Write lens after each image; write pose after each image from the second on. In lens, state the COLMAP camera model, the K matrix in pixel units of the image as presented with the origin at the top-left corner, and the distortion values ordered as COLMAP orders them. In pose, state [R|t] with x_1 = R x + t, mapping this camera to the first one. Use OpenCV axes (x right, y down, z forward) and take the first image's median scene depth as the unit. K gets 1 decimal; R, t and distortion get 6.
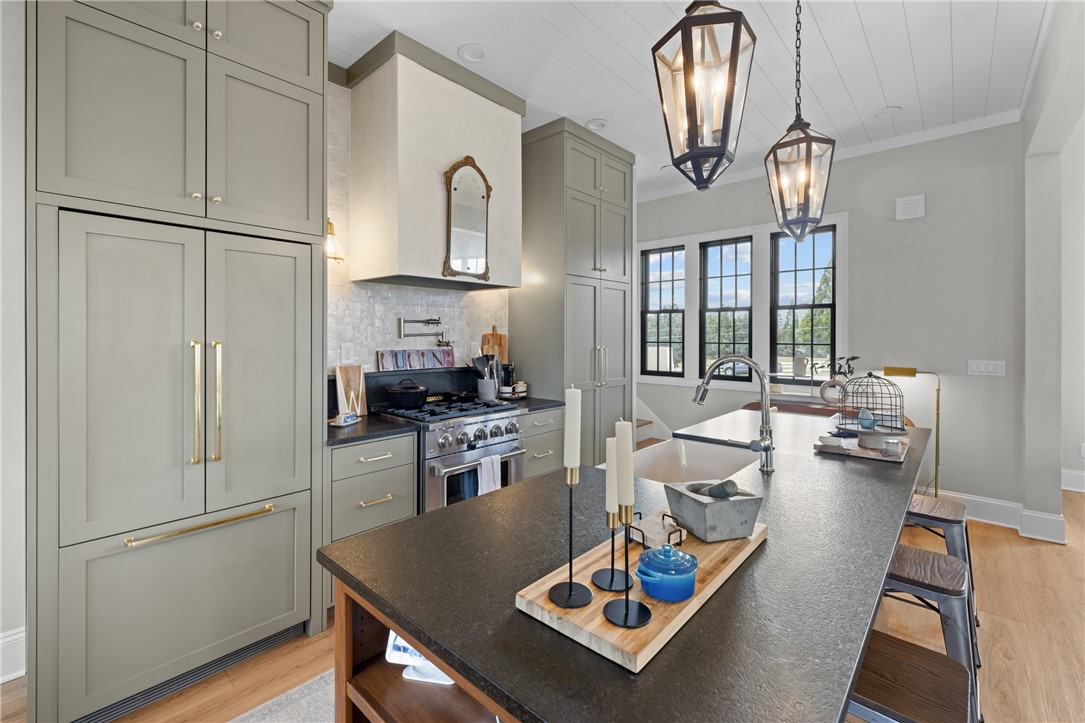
lens RADIAL K [[462.0, 0, 540.3], [0, 462.0, 335.5], [0, 0, 1]] dist [0.000289, 0.000146]
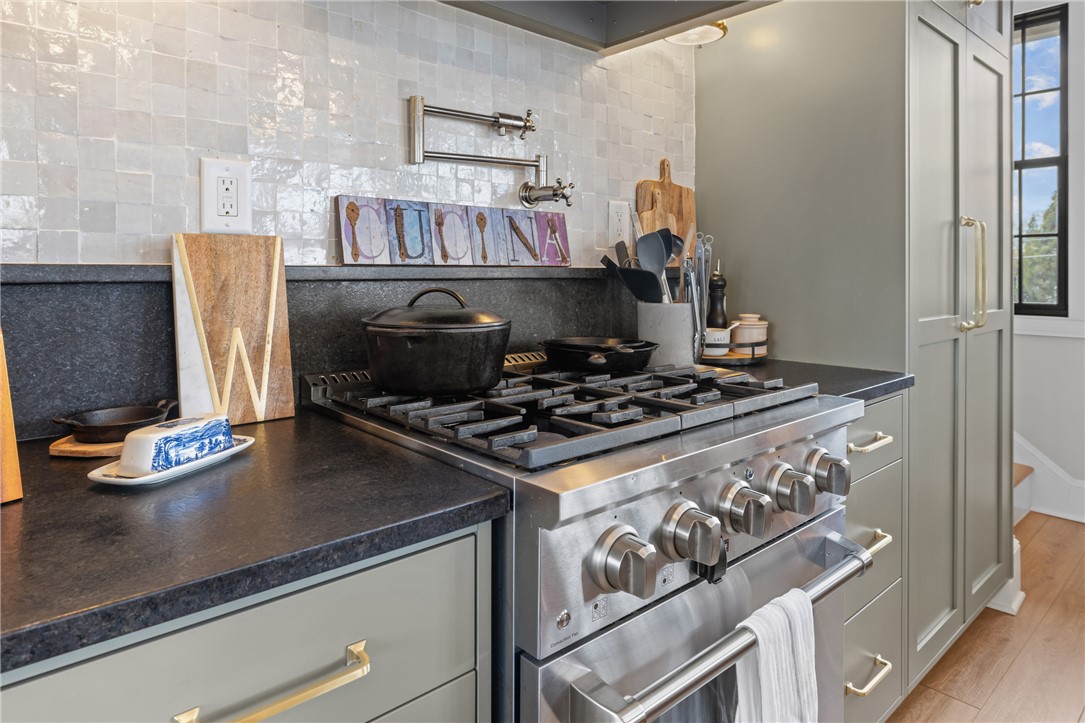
lens RADIAL K [[661.8, 0, 543.4], [0, 661.8, 271.5], [0, 0, 1]] dist [0.001282, -0.000026]
pose [[0.995220, -0.000991, -0.097656, -0.165176], [0.001116, 0.999999, 0.001221, 0.074693], [0.097655, -0.001324, 0.995219, 0.544088]]
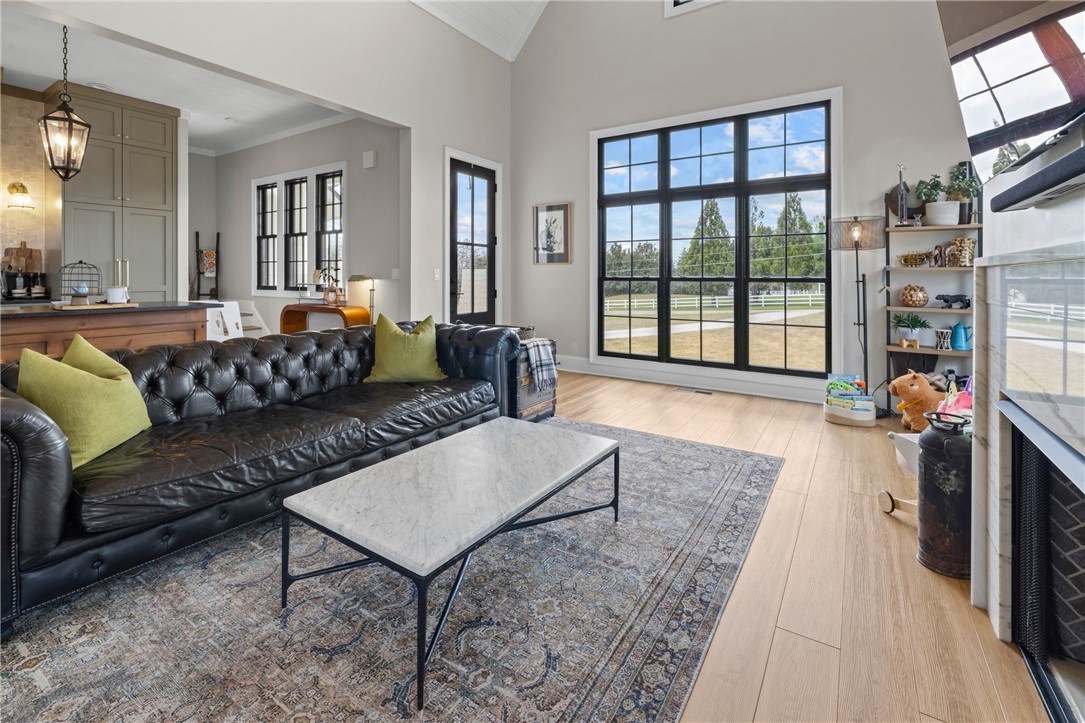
lens RADIAL K [[485.5, 0, 539.0], [0, 485.5, 270.2], [0, 0, 1]] dist [0.001766, 0.000048]
pose [[0.988329, 0.003480, 0.152298, 1.232122], [-0.002136, 0.999957, -0.008990, 0.074922], [-0.152322, 0.008560, 0.988294, -0.580384]]
